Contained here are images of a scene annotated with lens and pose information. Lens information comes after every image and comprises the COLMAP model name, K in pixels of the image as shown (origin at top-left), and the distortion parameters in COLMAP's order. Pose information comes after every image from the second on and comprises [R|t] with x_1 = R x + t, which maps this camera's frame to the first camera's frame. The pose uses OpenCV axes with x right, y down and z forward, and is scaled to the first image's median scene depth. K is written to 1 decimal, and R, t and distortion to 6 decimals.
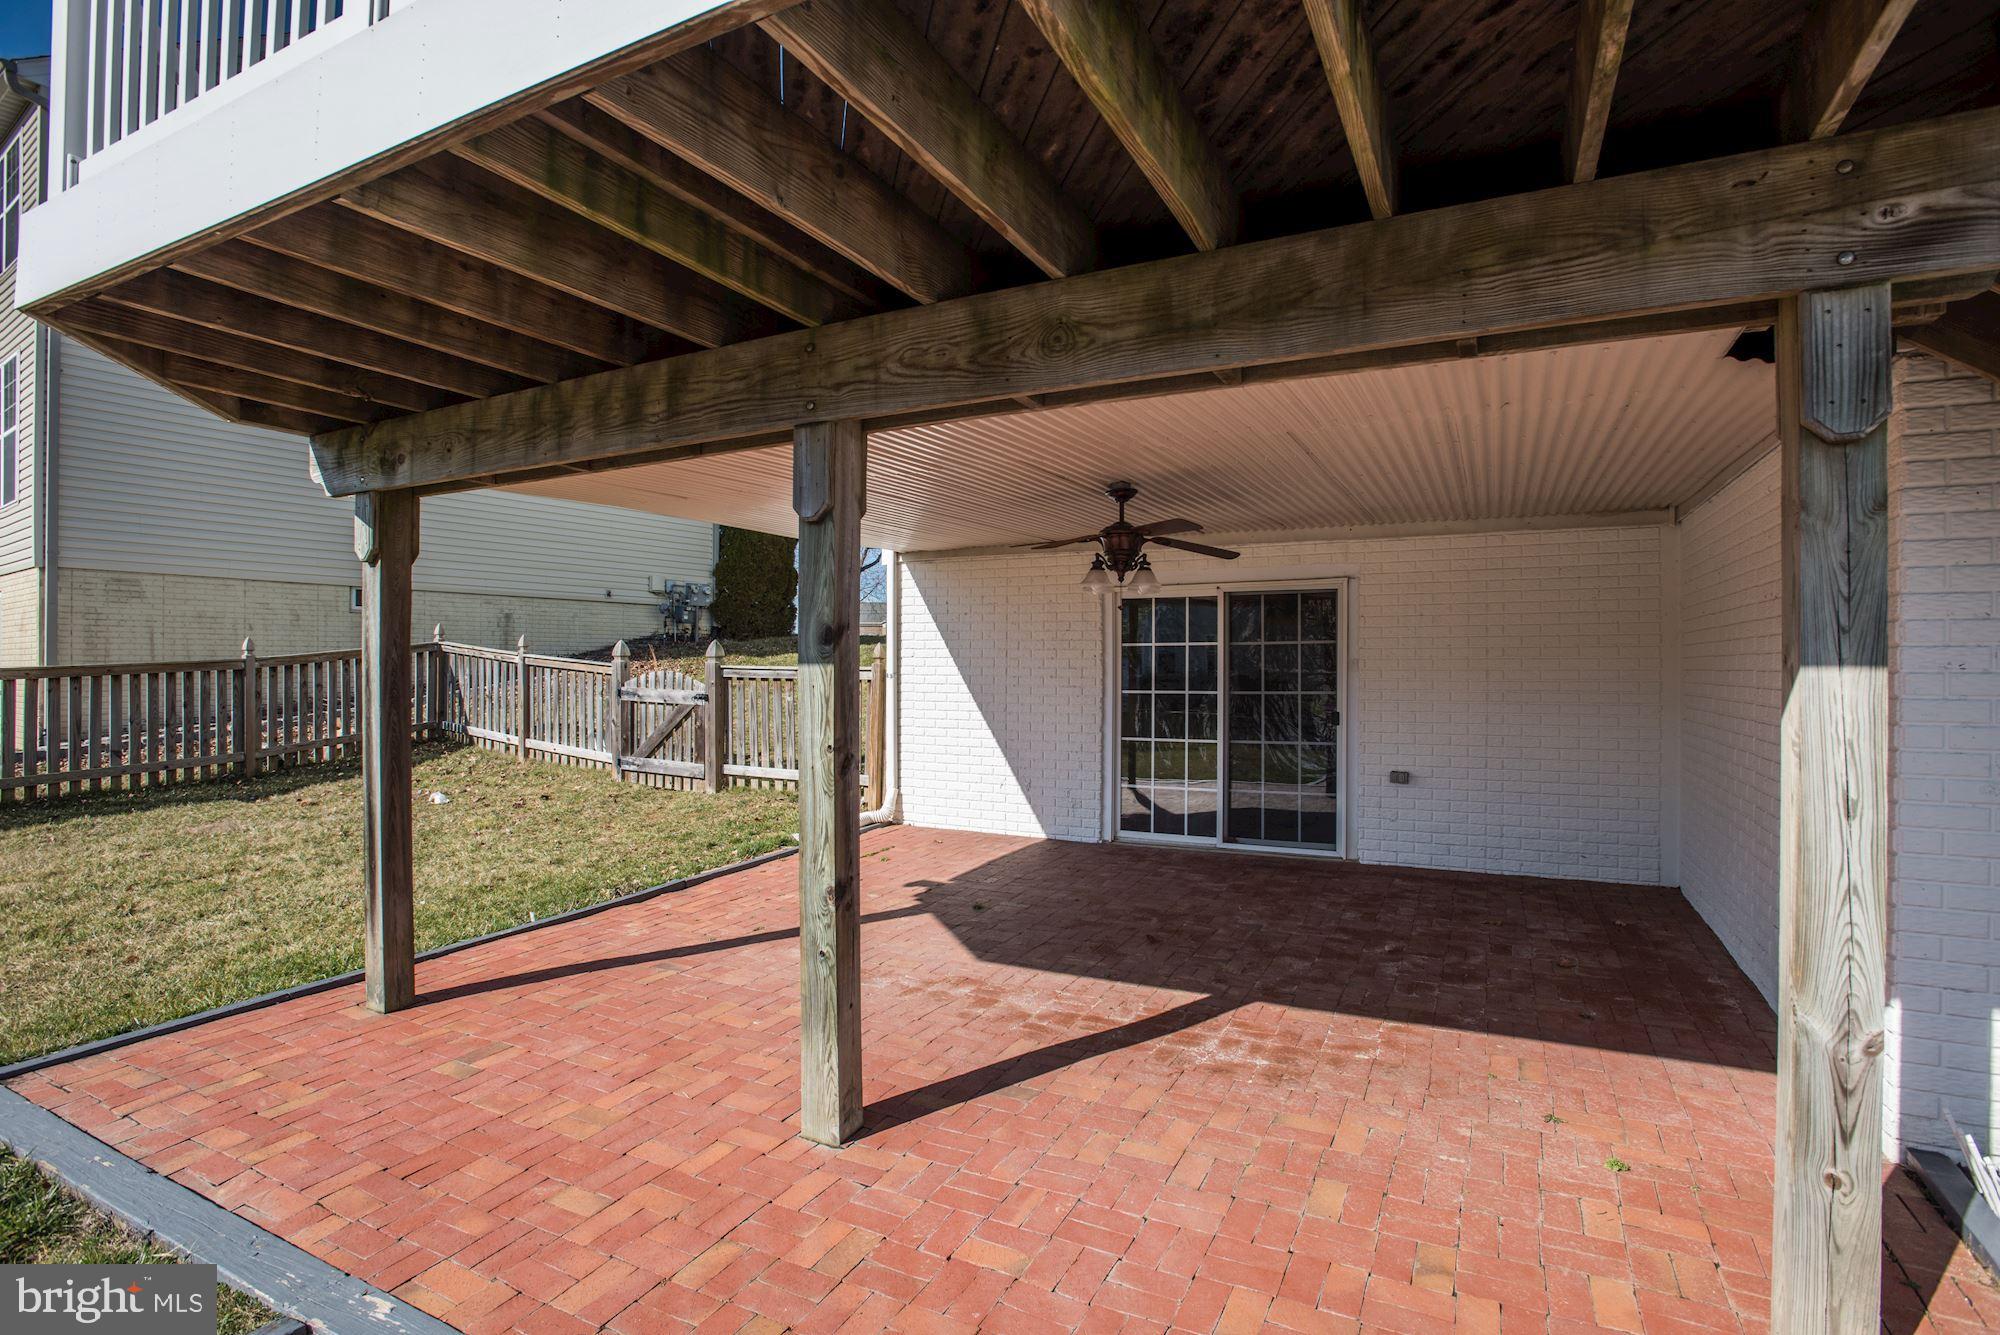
lens RADIAL K [[986.9, 0, 1000.0], [0, 986.9, 667.5], [0, 0, 1]] dist [-0.057472, 0.028521]
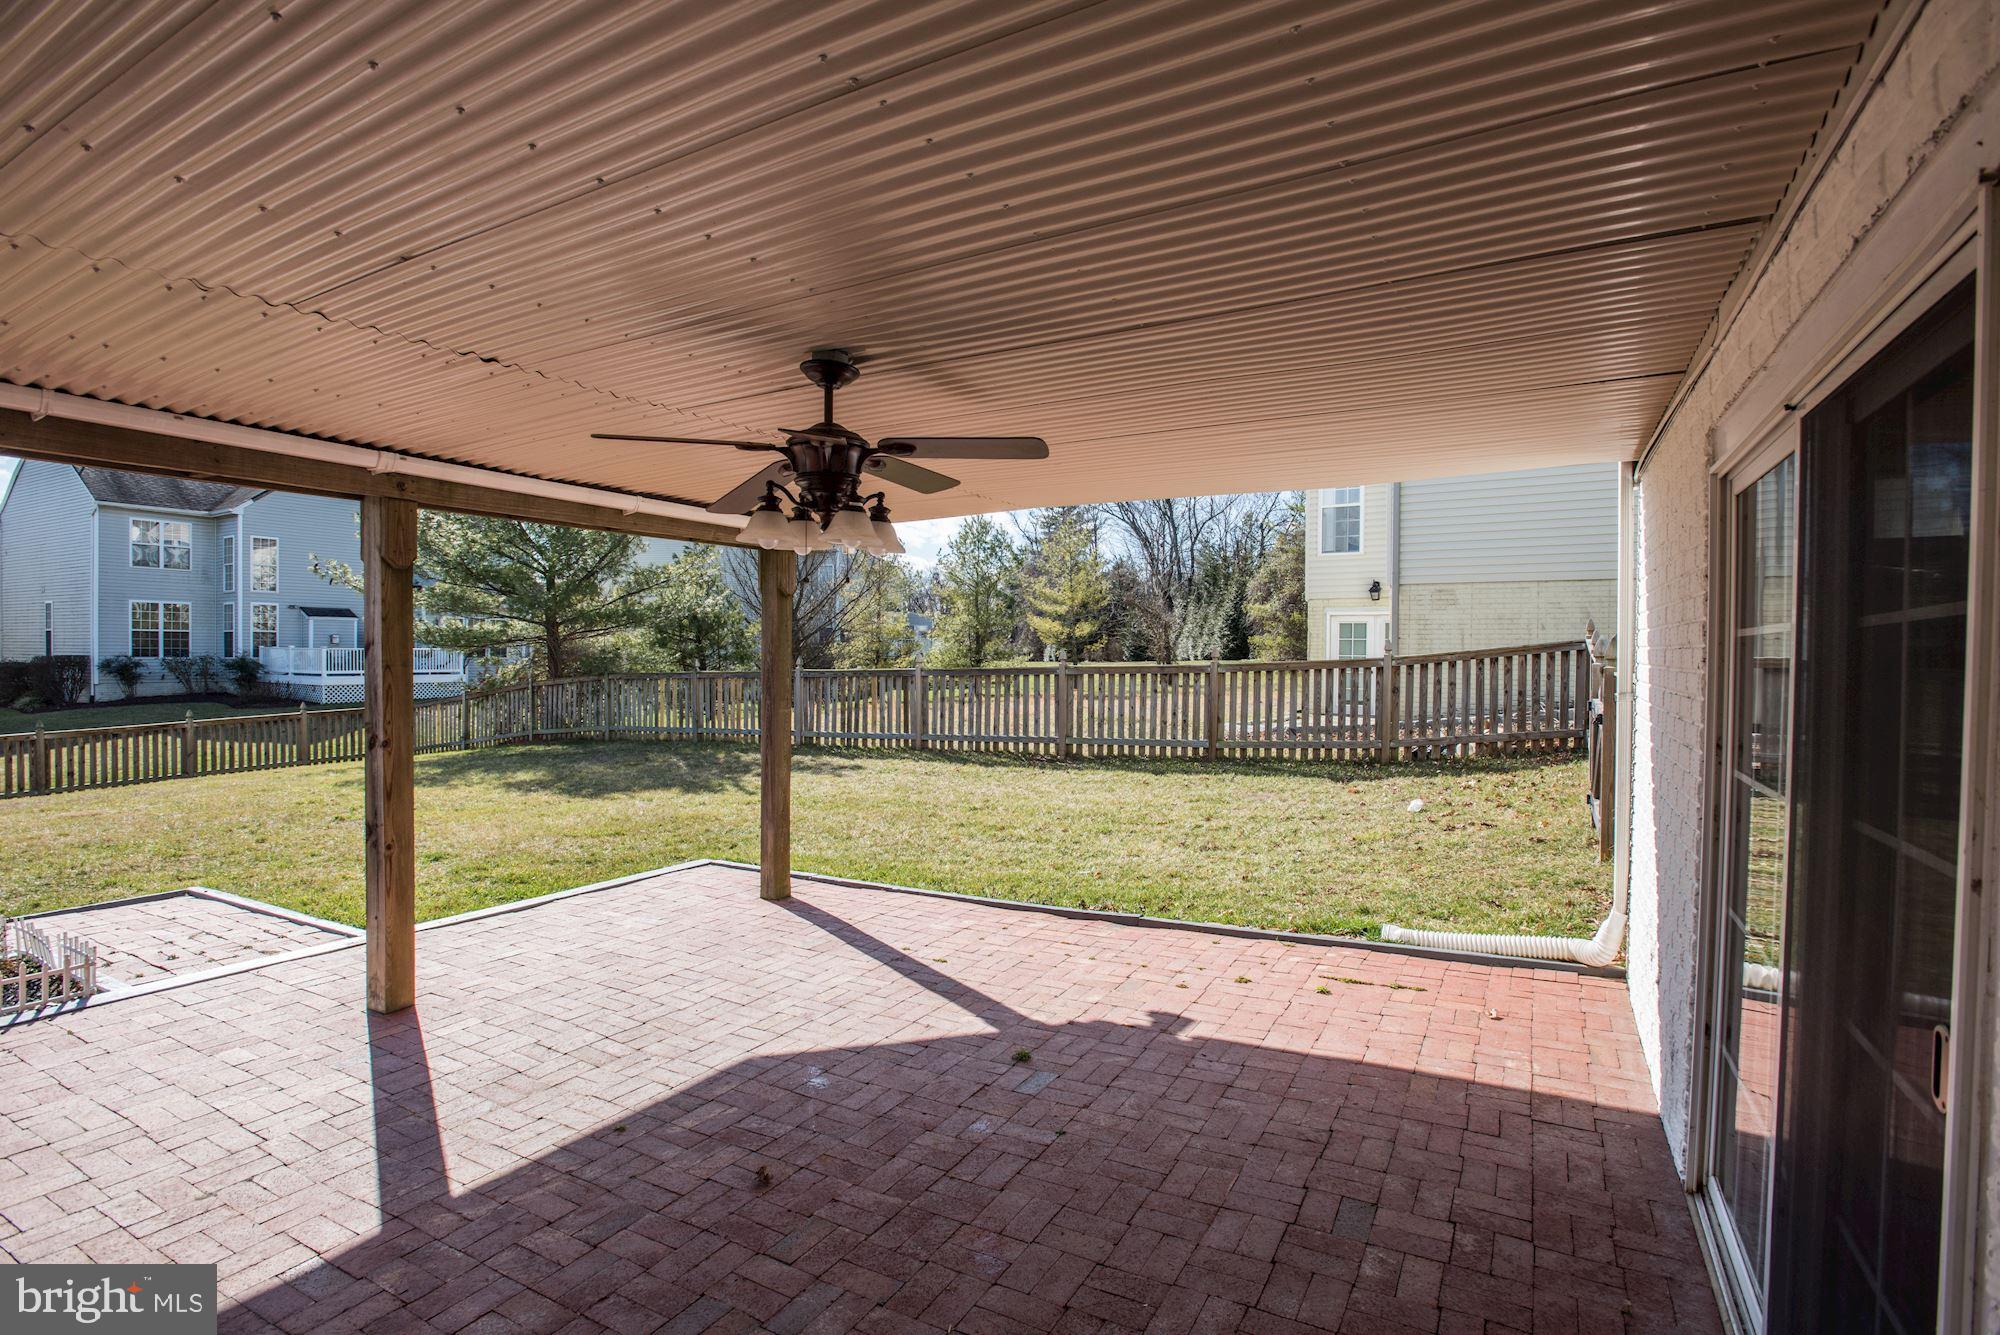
lens RADIAL K [[974.2, 0, 1009.0], [0, 974.2, 661.8], [0, 0, 1]] dist [-0.055883, 0.021532]
pose [[-0.038946, 0.009154, -0.999199, 0.375823], [-0.006928, 0.999932, 0.009430, -0.012420], [0.999217, 0.007290, -0.038880, 0.632291]]
